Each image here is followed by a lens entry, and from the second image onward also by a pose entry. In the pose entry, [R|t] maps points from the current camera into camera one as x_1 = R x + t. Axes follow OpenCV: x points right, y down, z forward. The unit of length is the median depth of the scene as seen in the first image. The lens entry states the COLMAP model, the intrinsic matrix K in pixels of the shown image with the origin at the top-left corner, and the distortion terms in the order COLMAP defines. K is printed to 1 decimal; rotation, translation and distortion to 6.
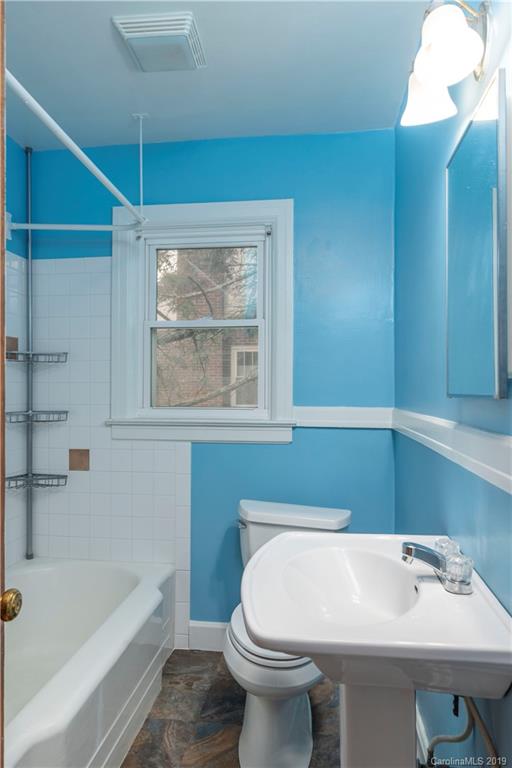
lens RADIAL K [[529.0, 0, 258.4], [0, 529.0, 388.0], [0, 0, 1]] dist [-0.010252, -0.006714]
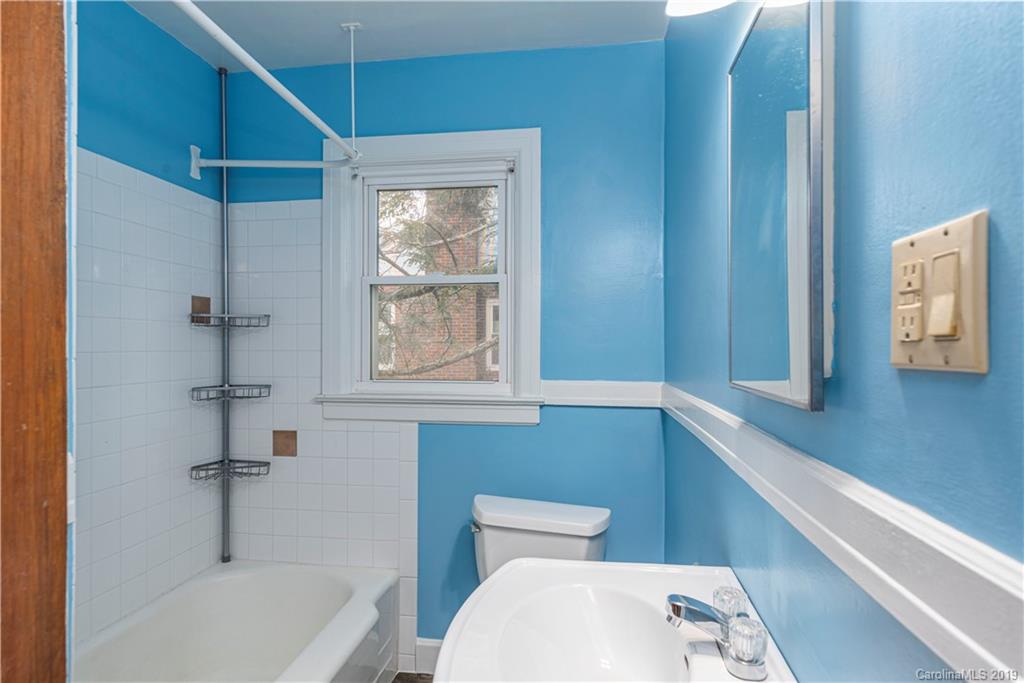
lens RADIAL K [[573.2, 0, 512.0], [0, 573.2, 341.1], [0, 0, 1]] dist [-0.005061, -0.000008]
pose [[0.999829, -0.000688, -0.018480, 0.037191], [0.000656, 0.999998, -0.001742, -0.024538], [0.018481, 0.001730, 0.999828, 0.106412]]
